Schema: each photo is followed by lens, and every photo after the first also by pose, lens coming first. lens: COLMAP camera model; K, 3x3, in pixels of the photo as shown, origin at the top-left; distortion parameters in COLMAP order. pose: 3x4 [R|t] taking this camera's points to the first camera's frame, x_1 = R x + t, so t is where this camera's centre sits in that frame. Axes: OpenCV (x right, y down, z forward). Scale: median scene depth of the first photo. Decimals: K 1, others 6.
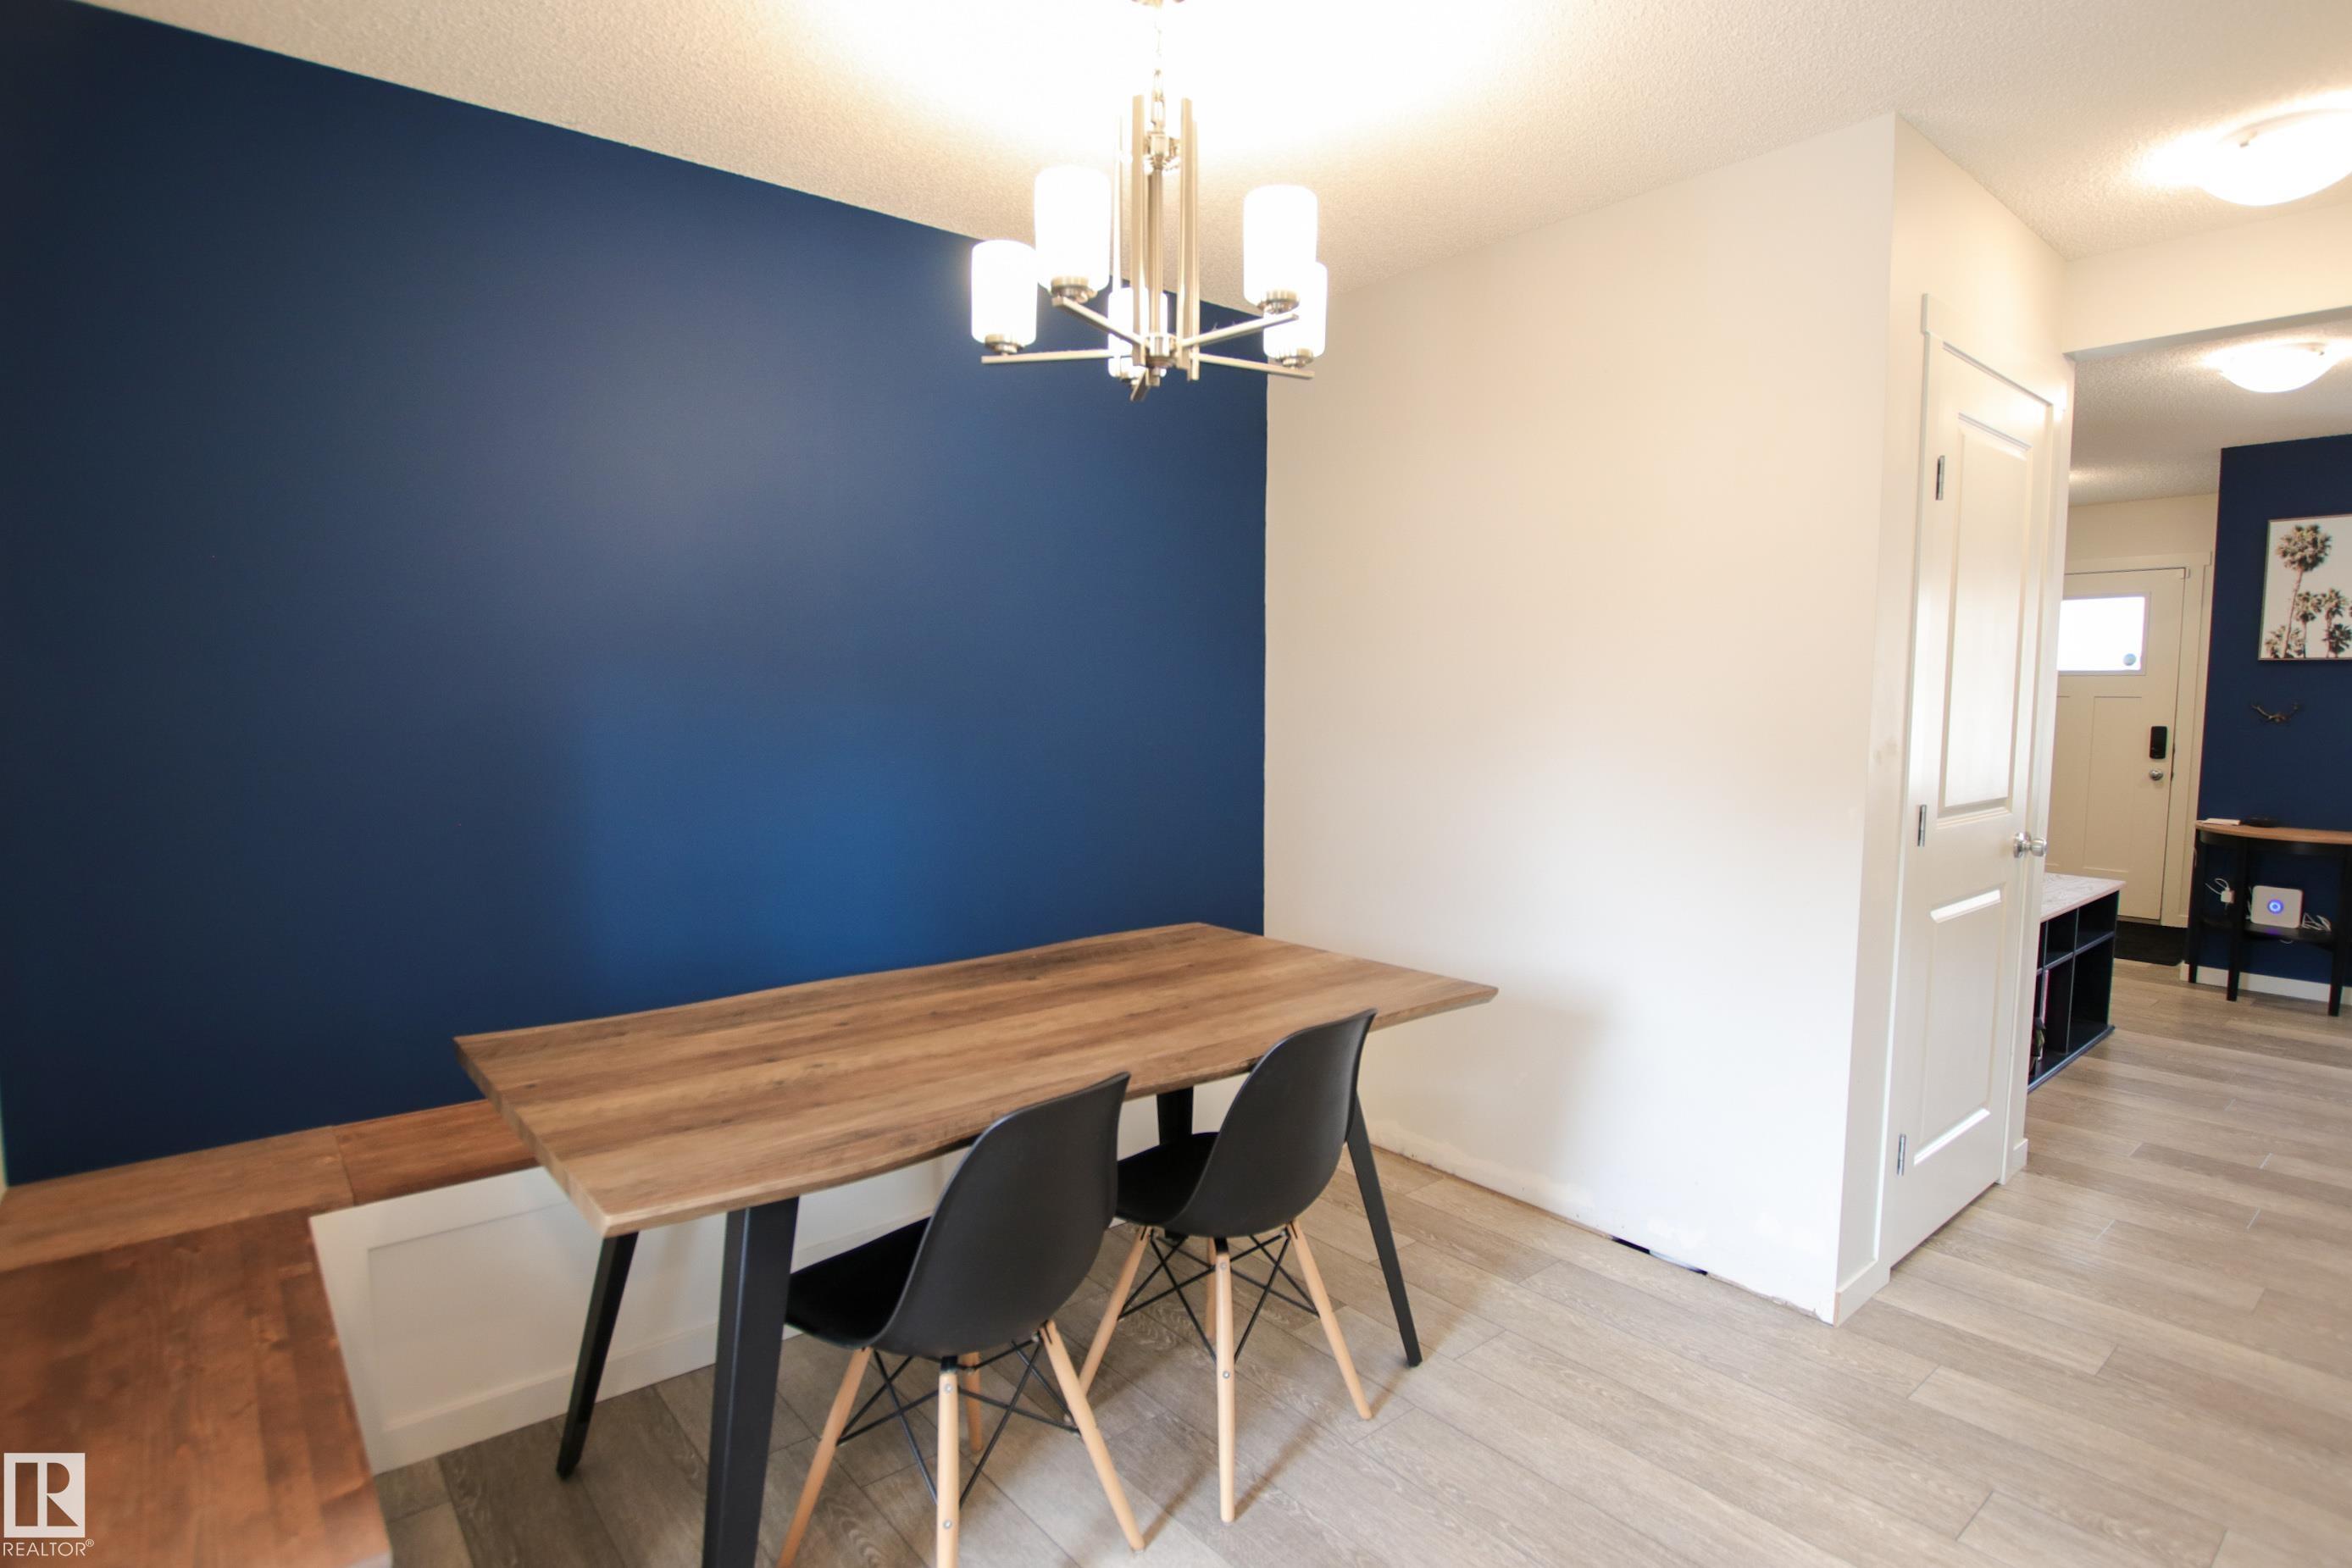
lens RADIAL K [[1205.0, 0, 1166.5], [0, 1205.0, 812.5], [0, 0, 1]] dist [-0.026810, -0.000076]
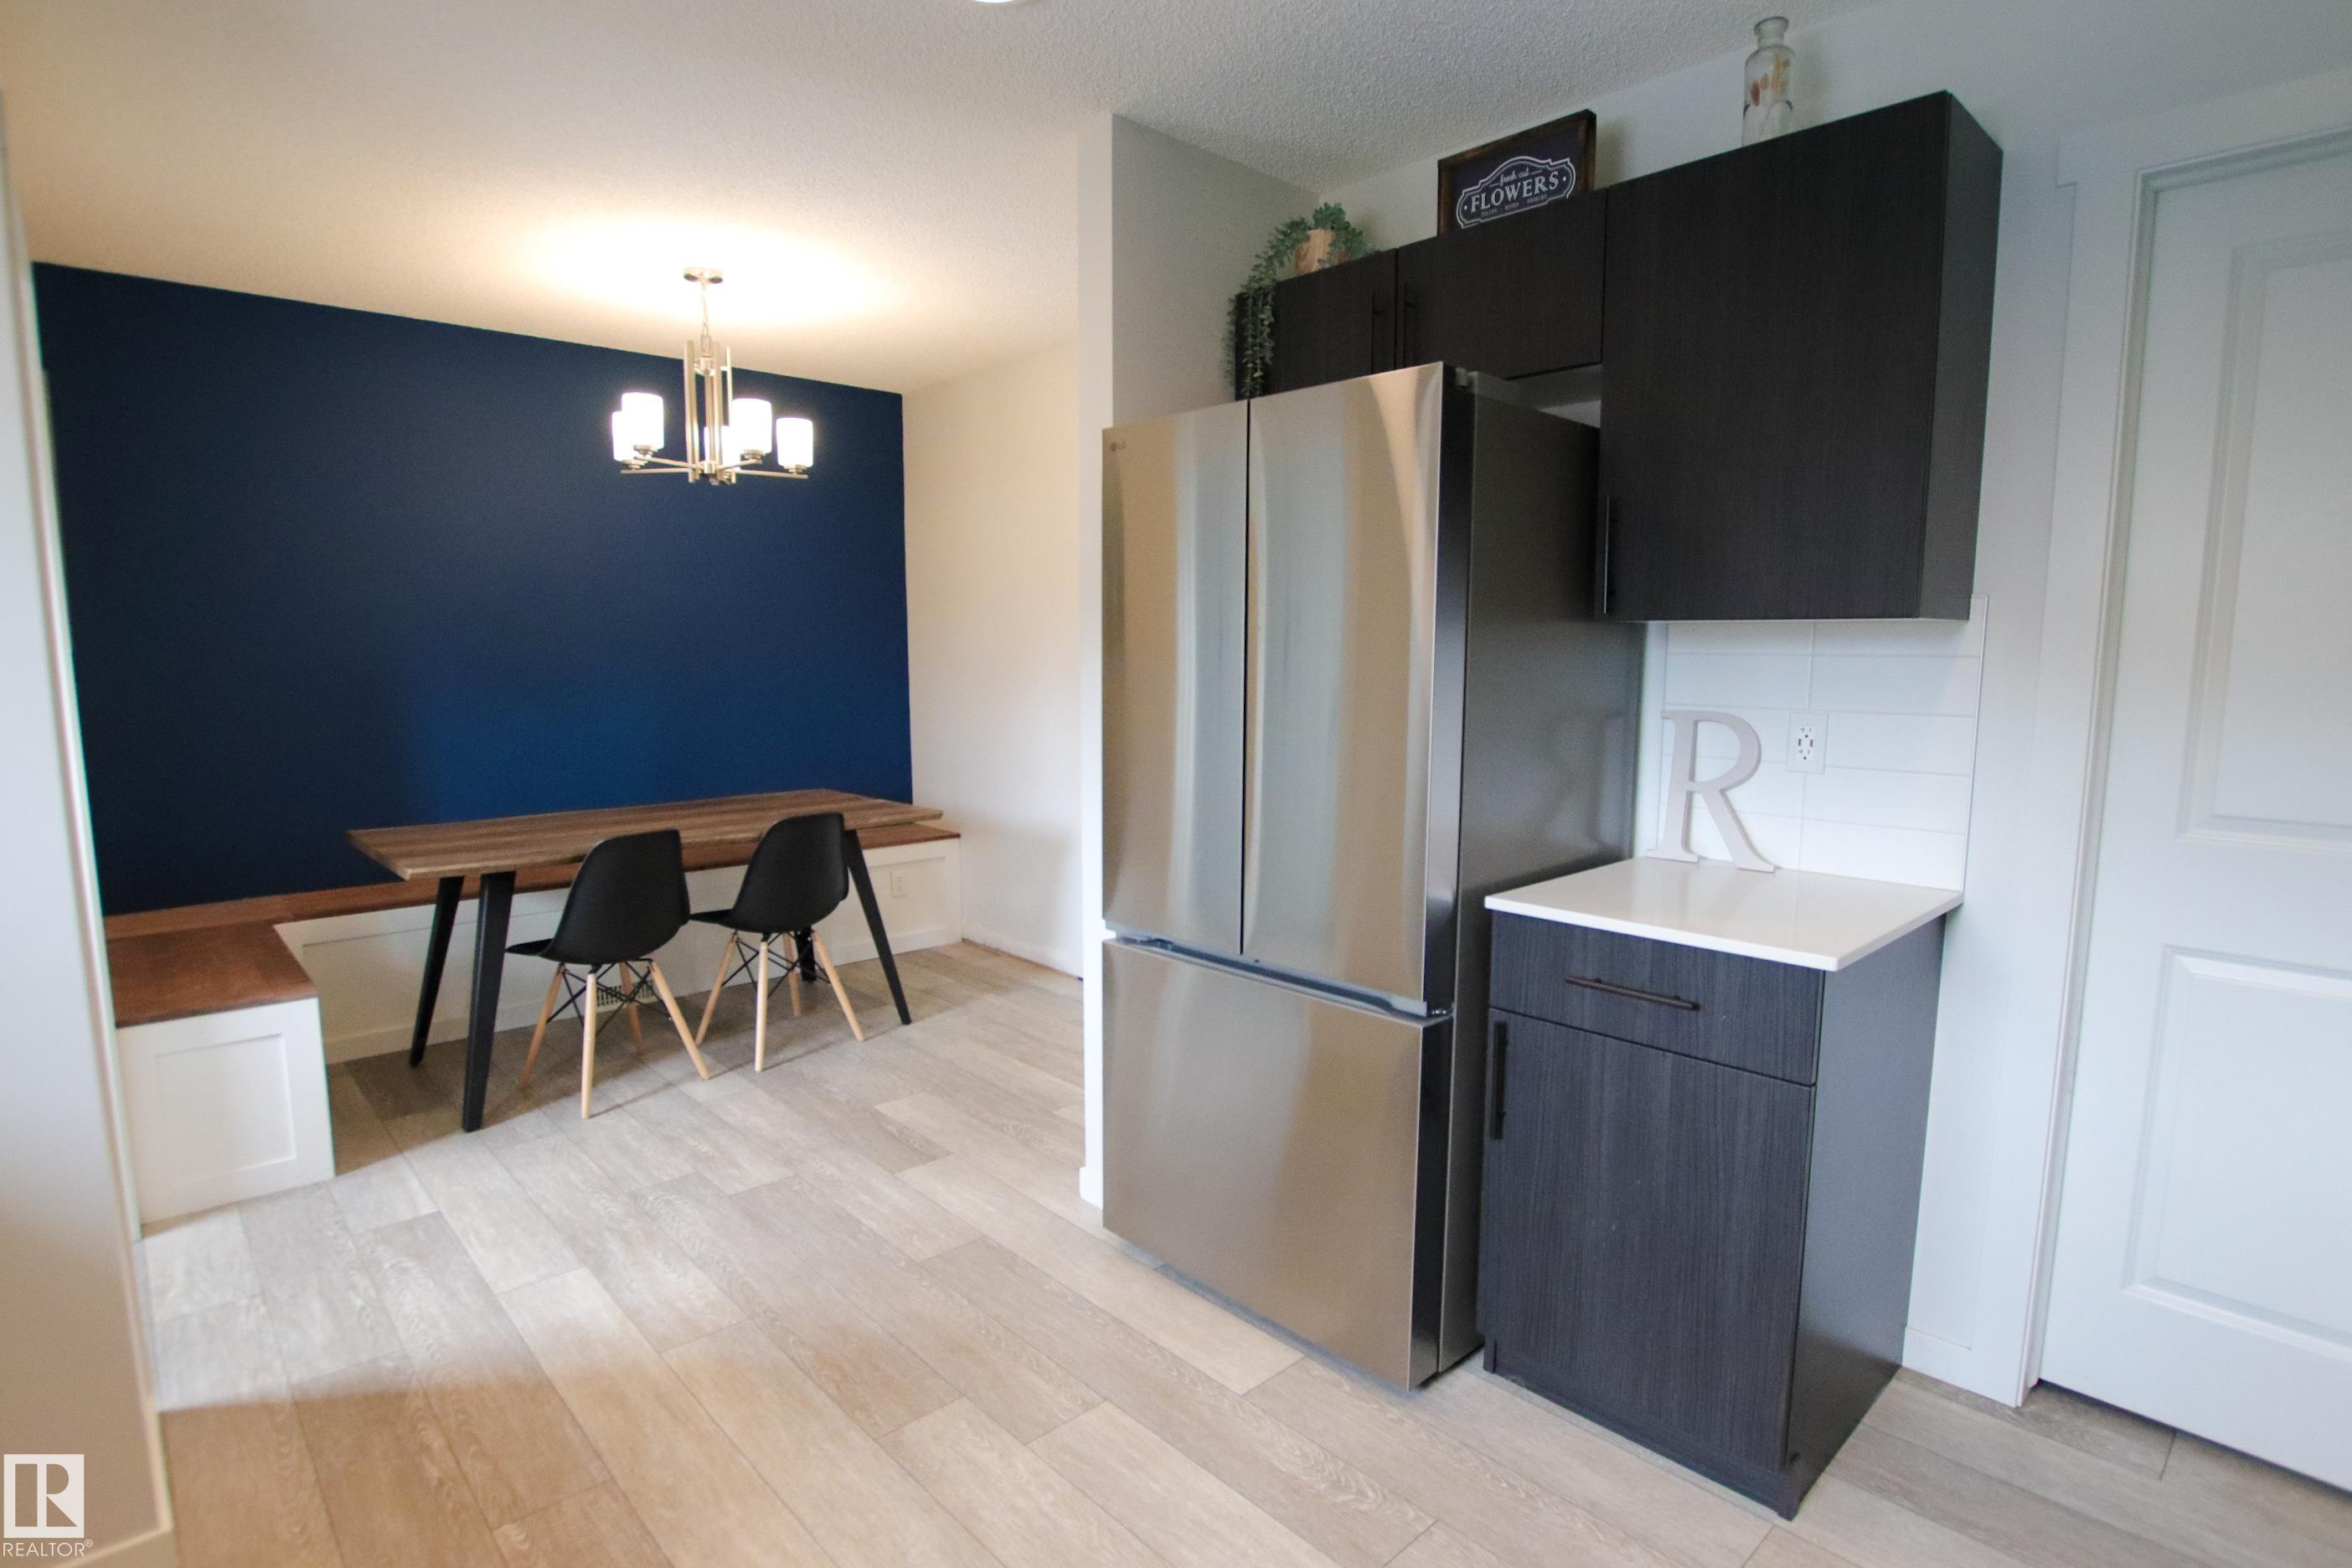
lens RADIAL K [[1180.3, 0, 1139.6], [0, 1180.3, 793.6], [0, 0, 1]] dist [-0.023829, 0.000024]
pose [[0.998593, -0.008360, 0.052364, 0.522367], [0.006891, 0.999579, 0.028181, 0.081577], [-0.052578, -0.027780, 0.998230, -0.849512]]
